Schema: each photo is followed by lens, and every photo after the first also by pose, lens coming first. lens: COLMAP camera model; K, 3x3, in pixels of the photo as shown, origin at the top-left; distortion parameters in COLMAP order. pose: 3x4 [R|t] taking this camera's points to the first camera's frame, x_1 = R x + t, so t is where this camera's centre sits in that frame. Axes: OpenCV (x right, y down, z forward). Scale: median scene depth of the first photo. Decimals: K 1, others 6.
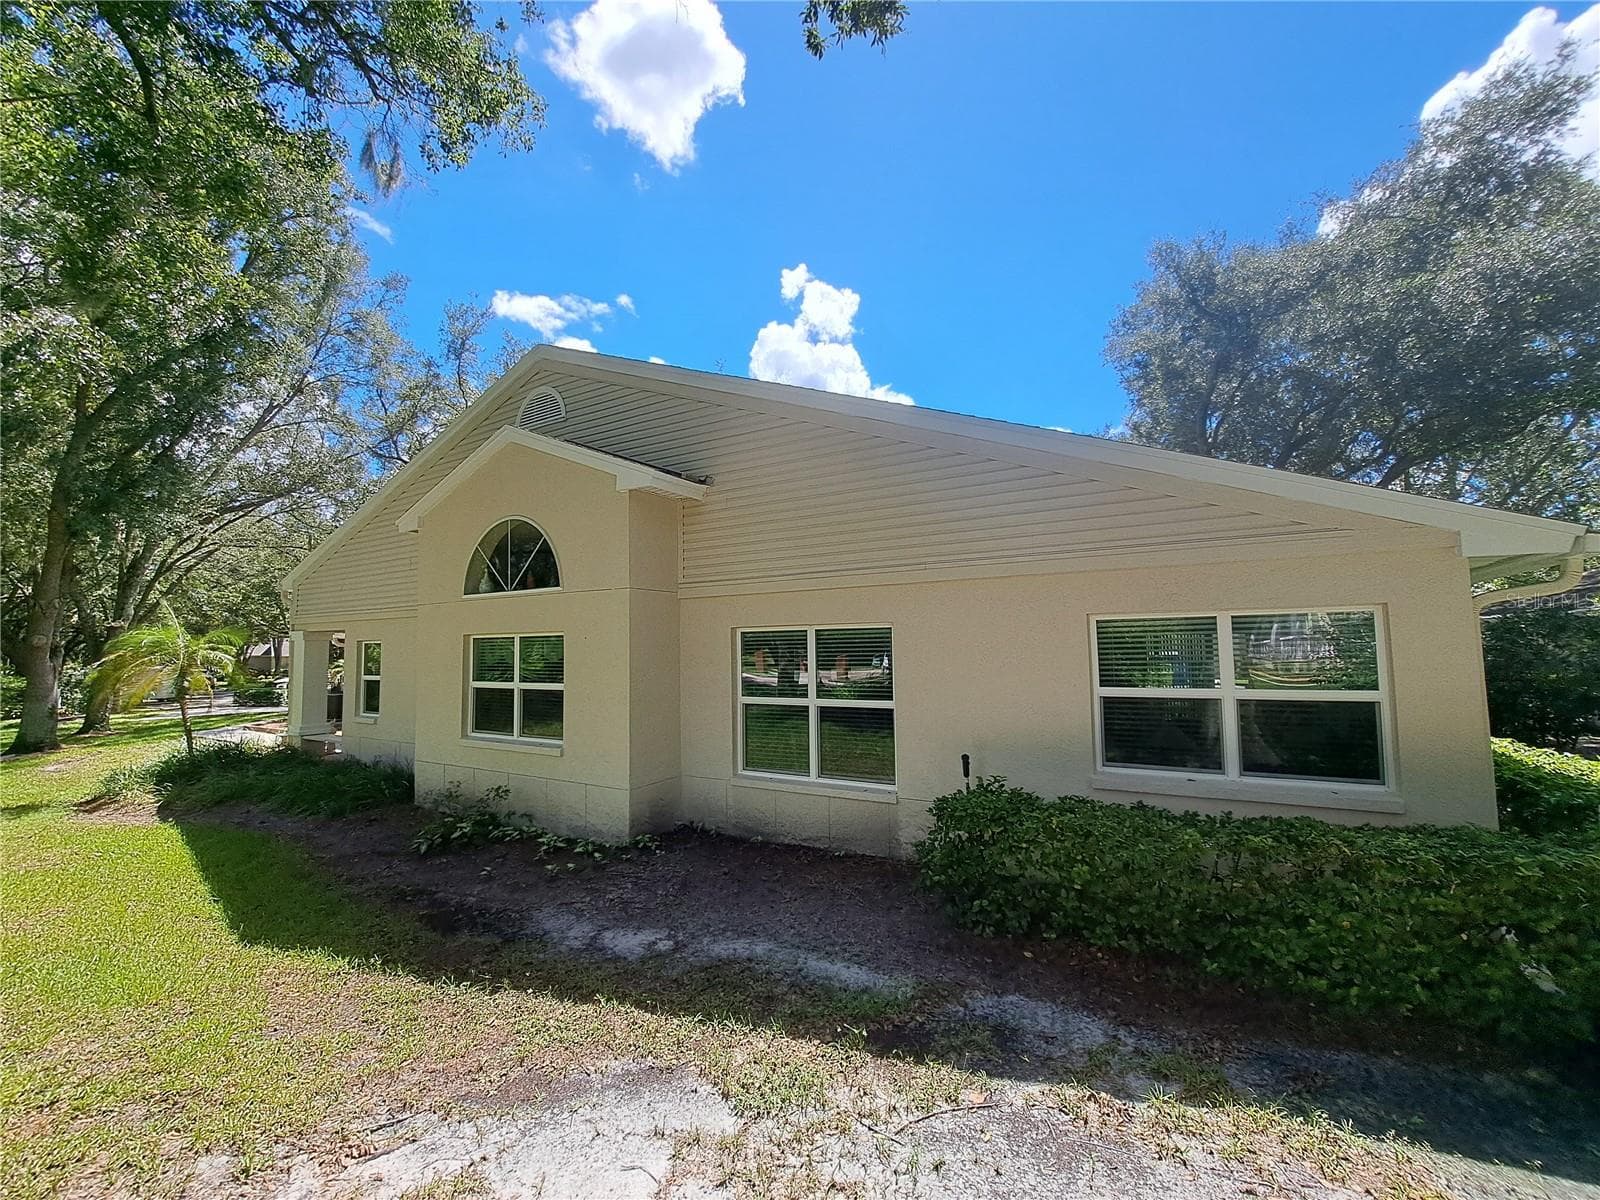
lens RADIAL K [[665.6, 0, 800.0], [0, 665.6, 600.0], [0, 0, 1]] dist [-0.003732, -0.000437]
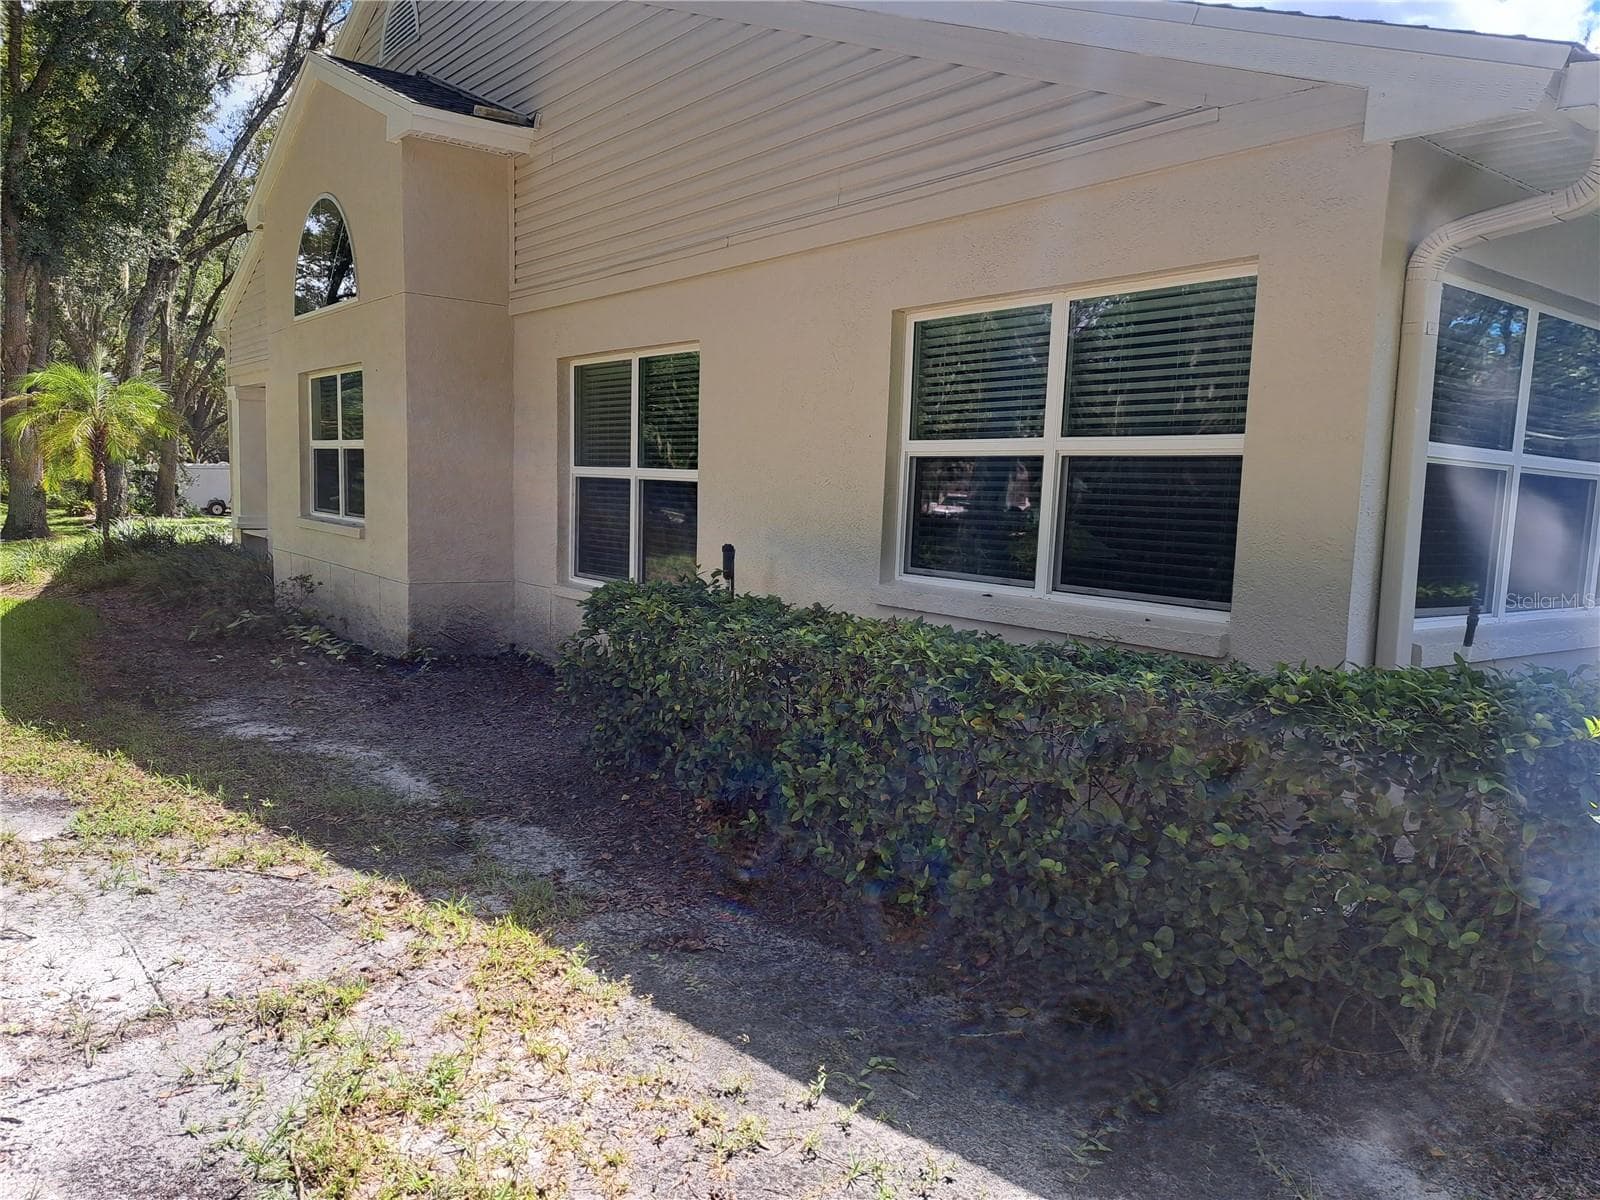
lens RADIAL K [[1176.1, 0, 801.9], [0, 1176.1, 641.4], [0, 0, 1]] dist [0.004541, -0.000561]
pose [[0.928064, 0.101746, -0.358252, 0.772528], [-0.030688, 0.979578, 0.198707, 0.105859], [0.371153, -0.173419, 0.912234, -0.008676]]
